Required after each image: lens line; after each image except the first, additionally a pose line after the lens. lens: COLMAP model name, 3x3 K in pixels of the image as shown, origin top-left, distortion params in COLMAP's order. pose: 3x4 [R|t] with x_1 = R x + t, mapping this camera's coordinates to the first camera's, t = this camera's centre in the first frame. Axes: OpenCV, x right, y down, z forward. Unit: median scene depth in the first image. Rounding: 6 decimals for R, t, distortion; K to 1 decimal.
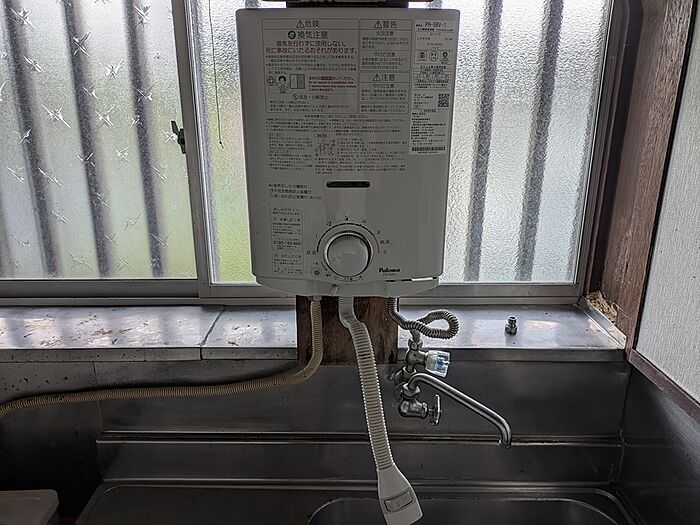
lens RADIAL K [[539.9, 0, 338.6], [0, 539.9, 261.7], [0, 0, 1]] dist [0.062209, -0.000179]
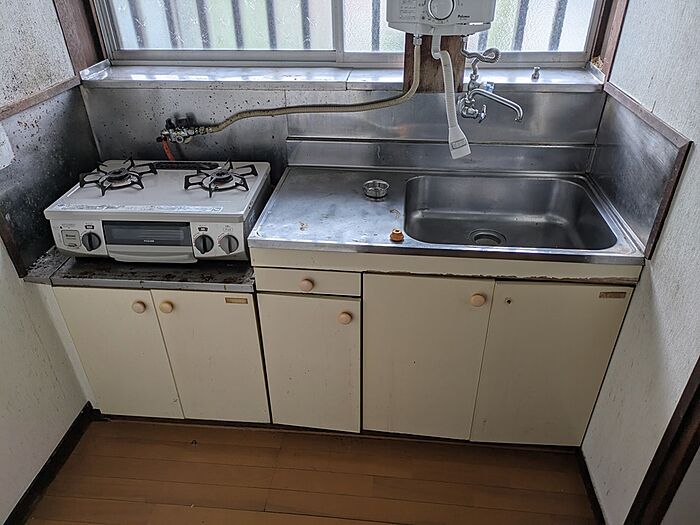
lens RADIAL K [[522.6, 0, 350.0], [0, 522.6, 262.5], [0, 0, 1]] dist [0.065178, -0.053824]
pose [[0.995030, 0.043481, -0.089579, -0.069735], [-0.017793, 0.962785, 0.269682, 0.262549], [0.097971, -0.266748, 0.958774, -0.750041]]
